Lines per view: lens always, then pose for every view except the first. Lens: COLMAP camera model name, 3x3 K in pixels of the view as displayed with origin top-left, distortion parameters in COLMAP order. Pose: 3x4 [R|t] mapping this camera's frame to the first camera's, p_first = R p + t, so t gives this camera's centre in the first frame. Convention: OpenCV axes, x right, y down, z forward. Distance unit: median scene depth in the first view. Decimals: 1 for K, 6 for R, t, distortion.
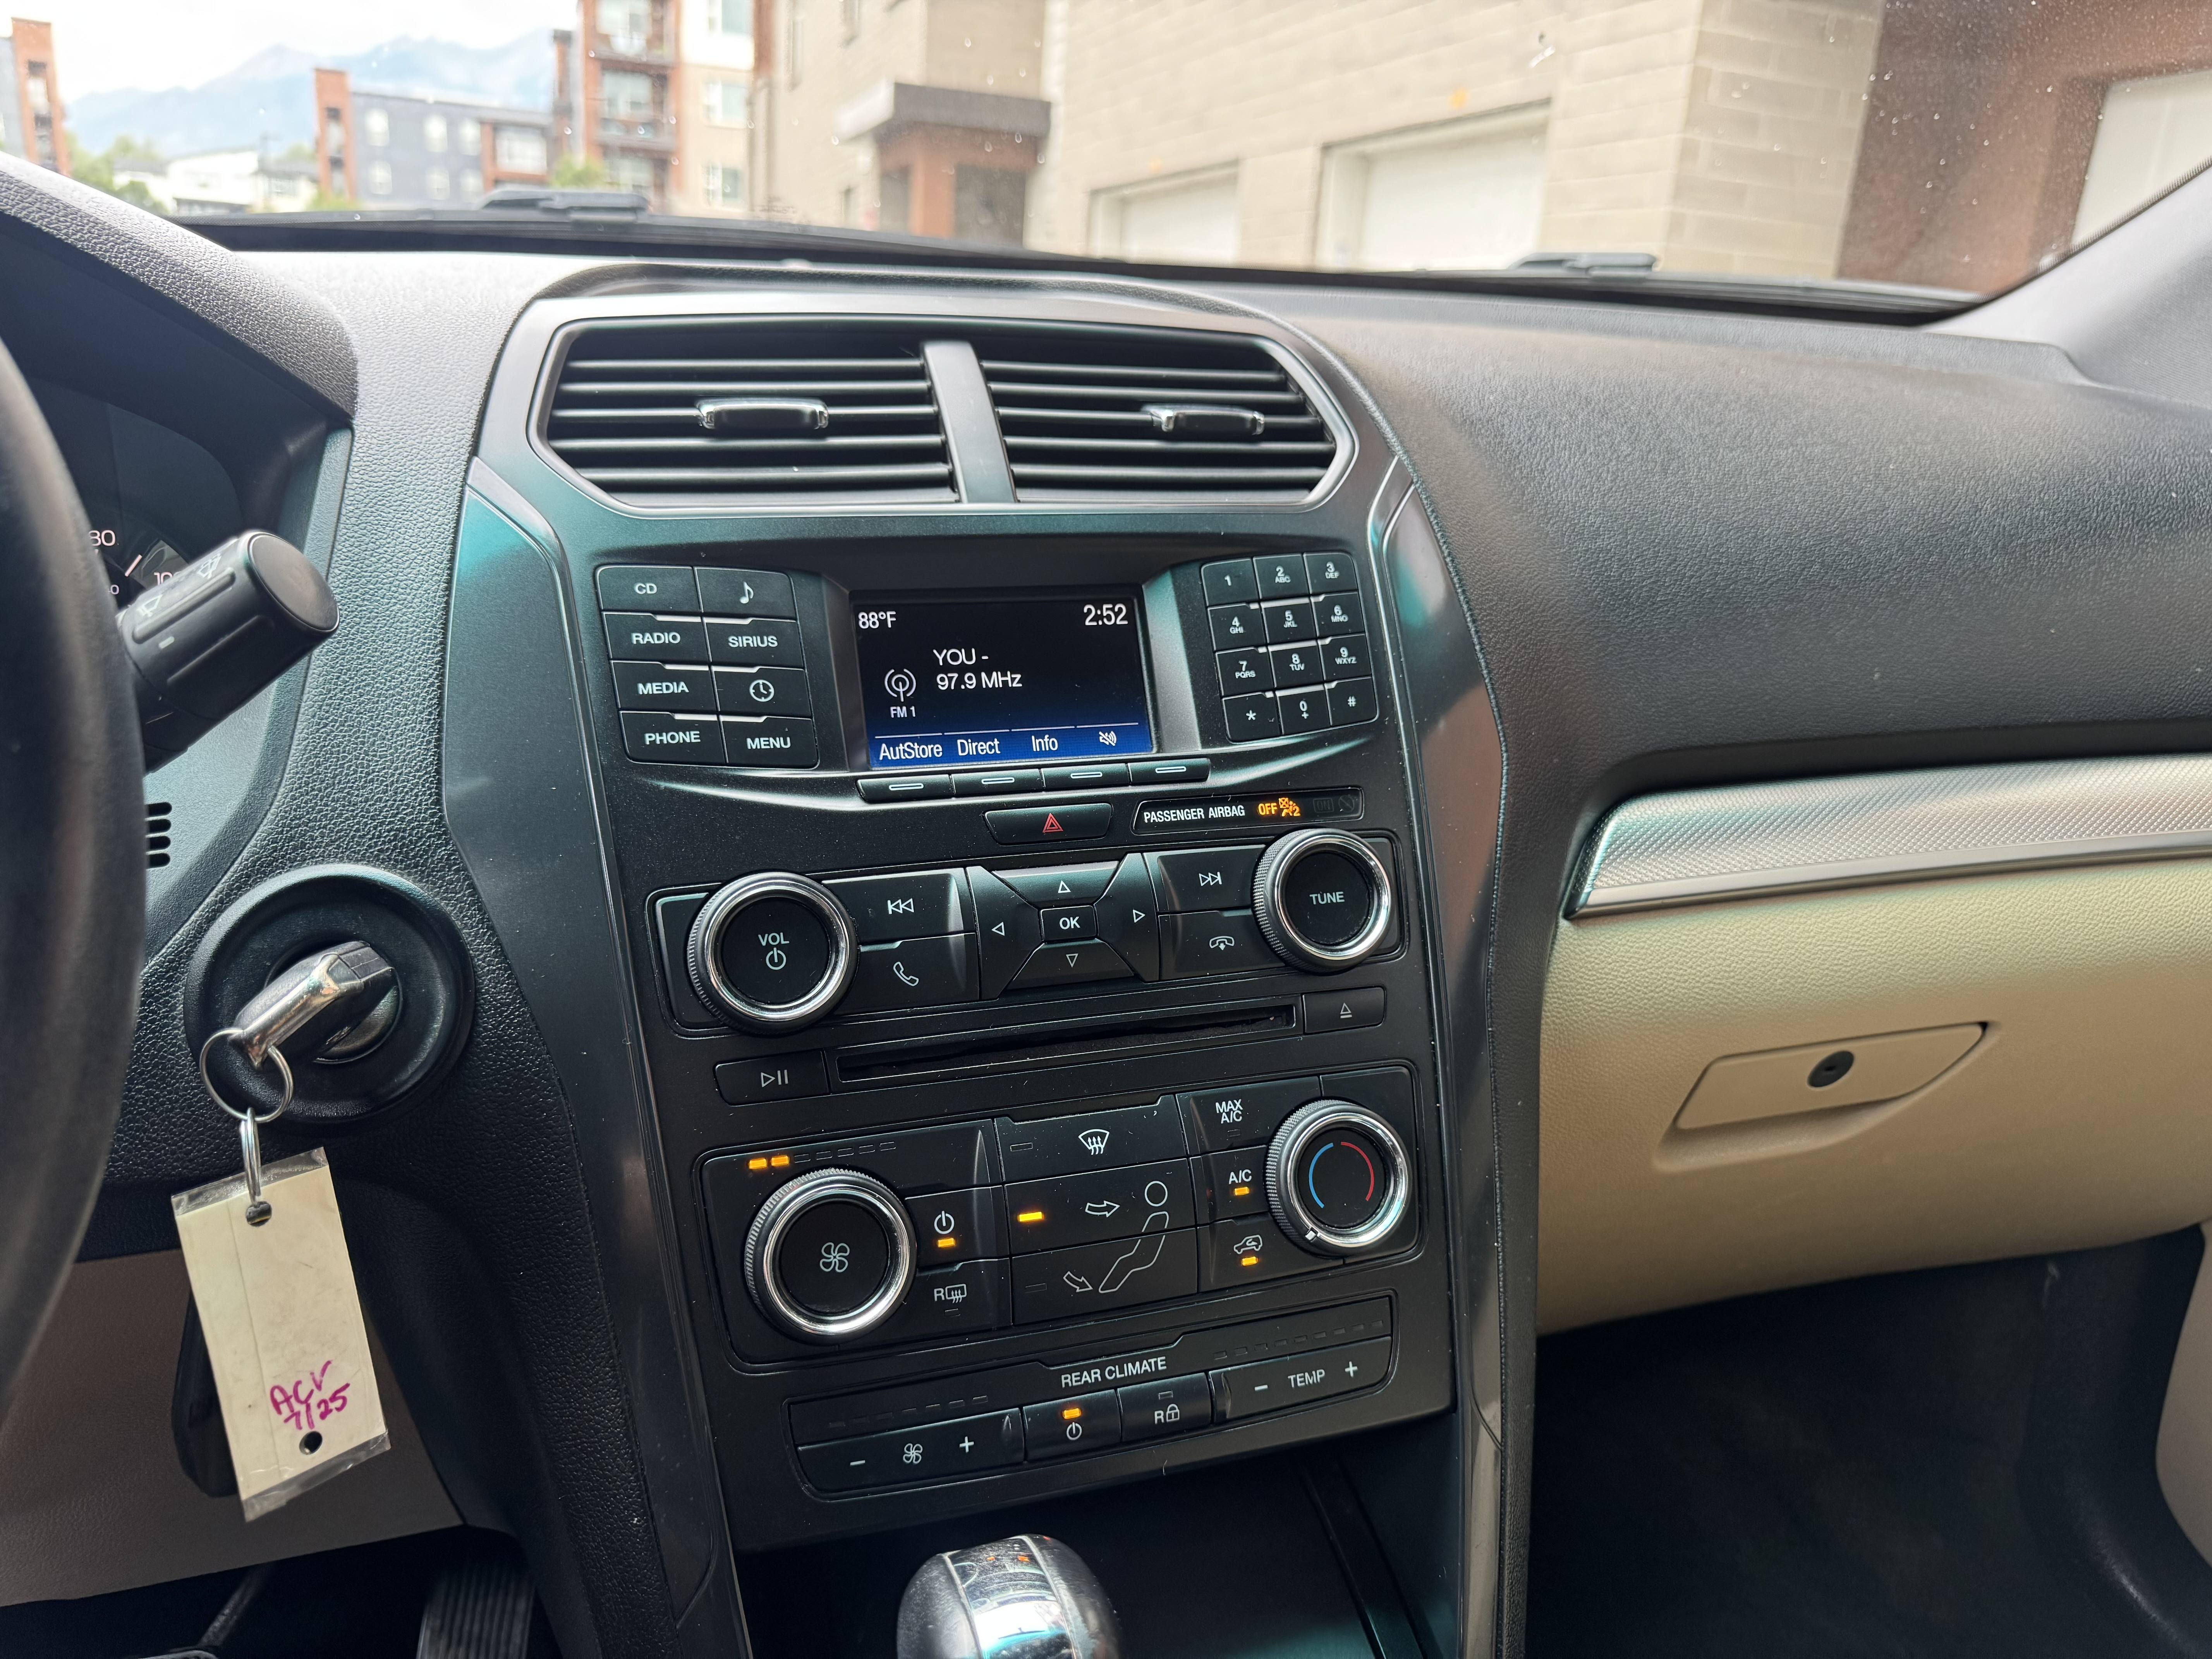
lens RADIAL K [[1580.6, 0, 1089.3], [0, 1580.6, 824.4], [0, 0, 1]] dist [0.067719, -0.116524]
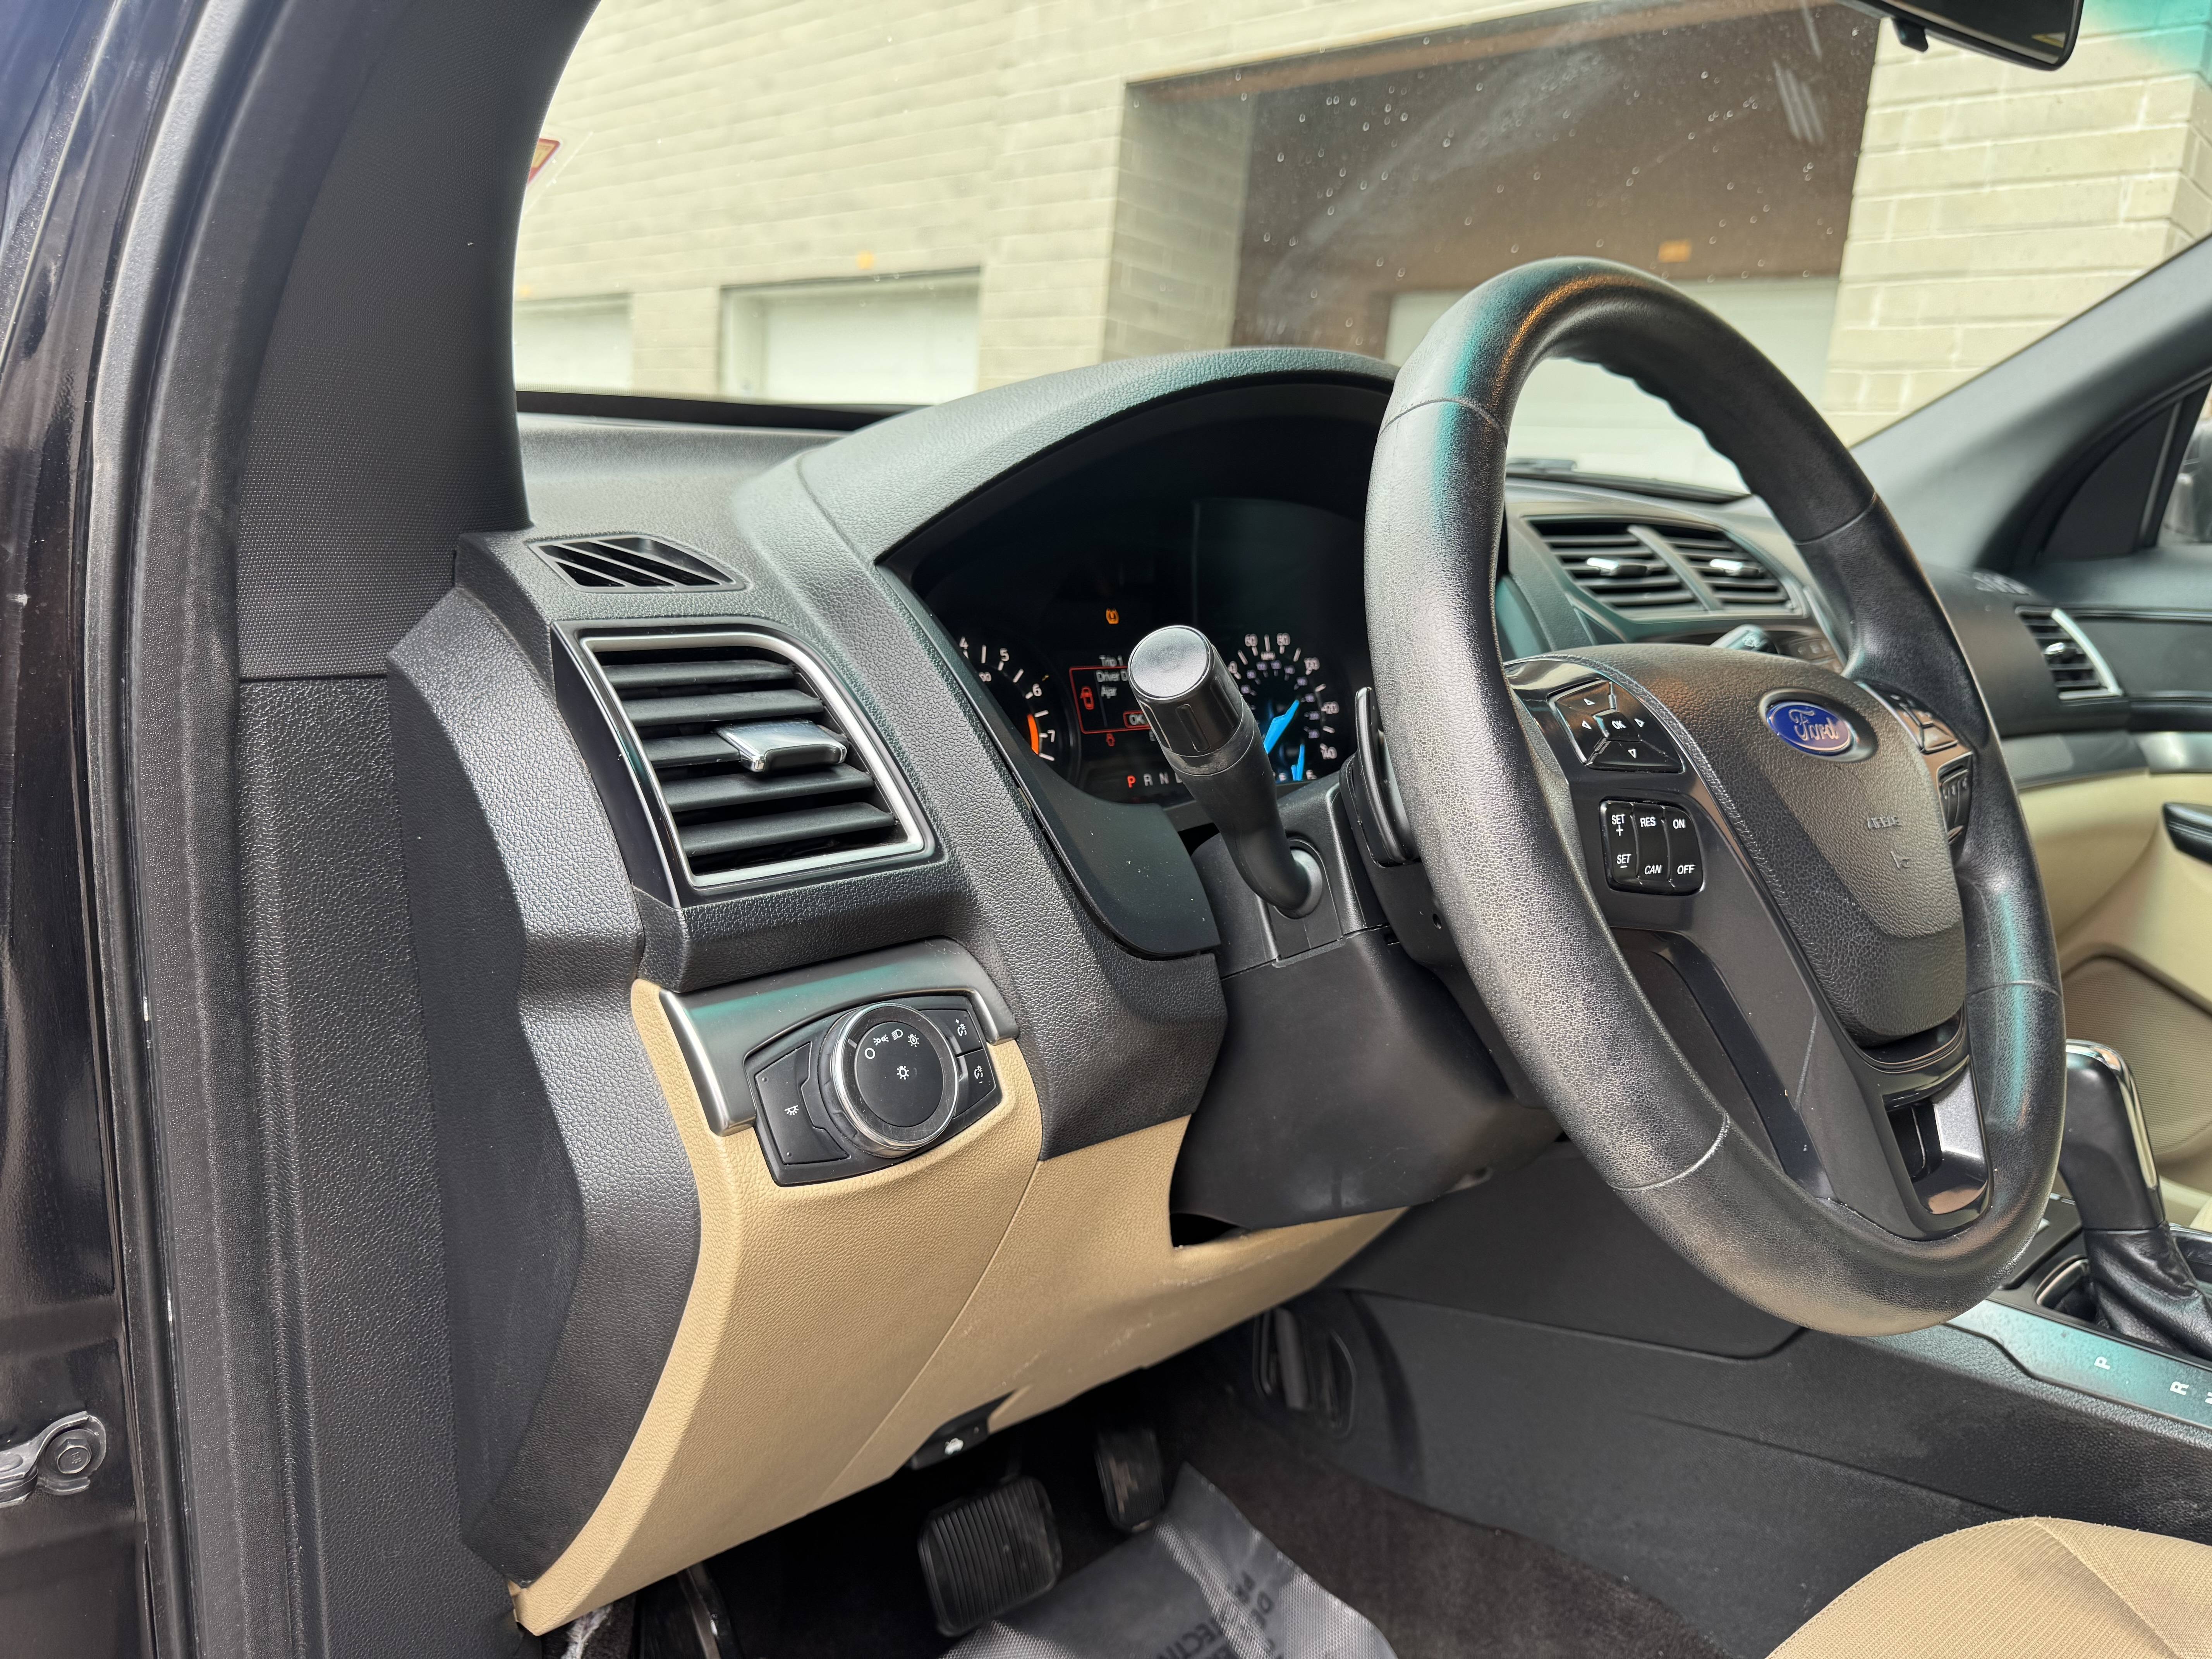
lens RADIAL K [[1616.1, 0, 1098.7], [0, 1616.1, 836.5], [0, 0, 1]] dist [-0.015881, -0.009416]
pose [[0.903217, -0.058920, 0.425121, -1.626192], [0.088711, 0.994771, -0.050605, 0.096926], [-0.419917, 0.083421, 0.903721, -0.414800]]
